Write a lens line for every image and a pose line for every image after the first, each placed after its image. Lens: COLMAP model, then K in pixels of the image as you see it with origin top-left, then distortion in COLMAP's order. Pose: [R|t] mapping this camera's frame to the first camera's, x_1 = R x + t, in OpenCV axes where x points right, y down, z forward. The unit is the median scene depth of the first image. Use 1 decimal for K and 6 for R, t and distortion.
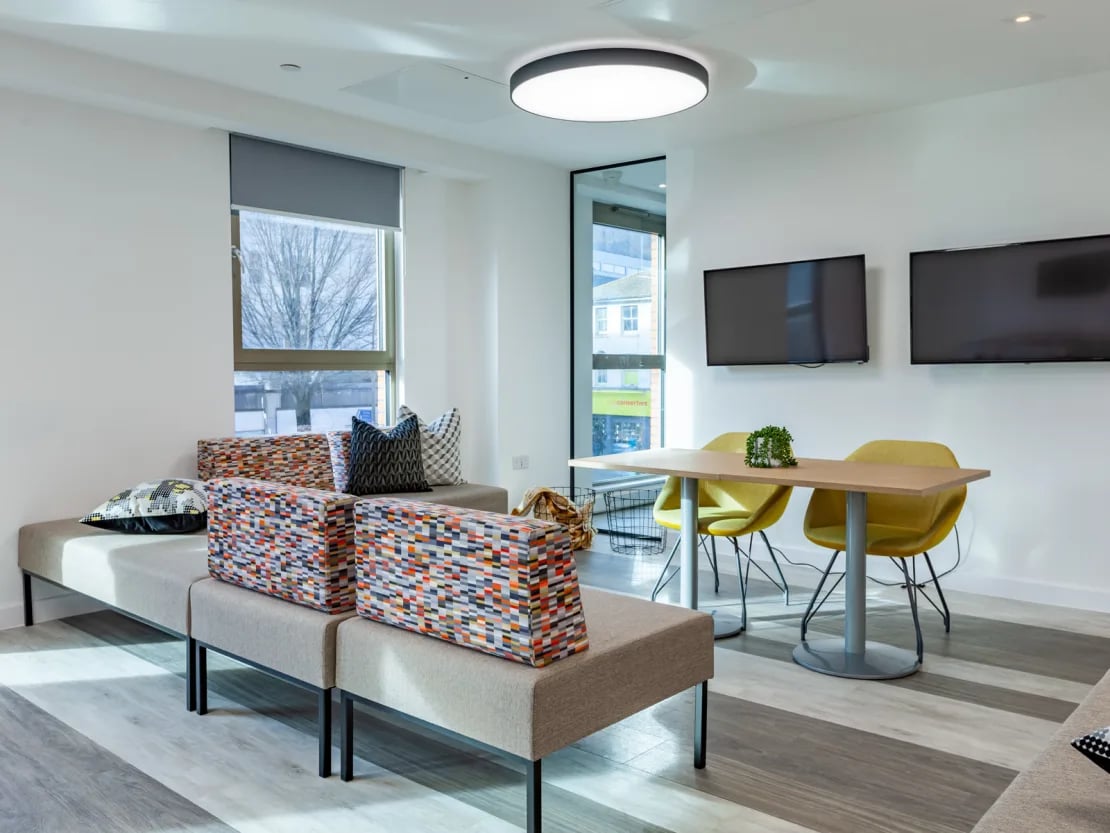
lens RADIAL K [[922.8, 0, 556.2], [0, 922.8, 389.7], [0, 0, 1]] dist [0.002271, -0.003228]
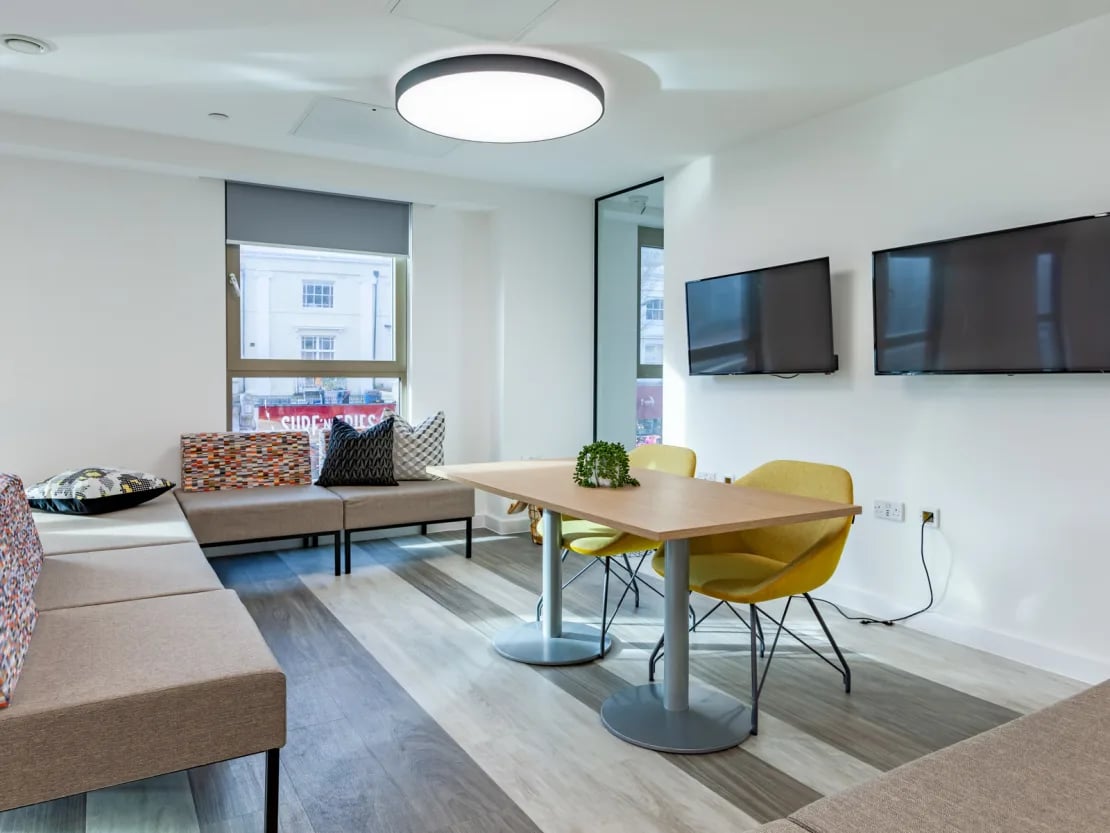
lens RADIAL K [[699.8, 0, 554.7], [0, 699.8, 381.4], [0, 0, 1]] dist [-0.002215, 0.002796]
pose [[0.940348, 0.008743, -0.340103, 0.356697], [-0.014435, 0.999795, -0.014210, -0.008035], [0.339909, 0.018272, 0.940281, 0.279853]]
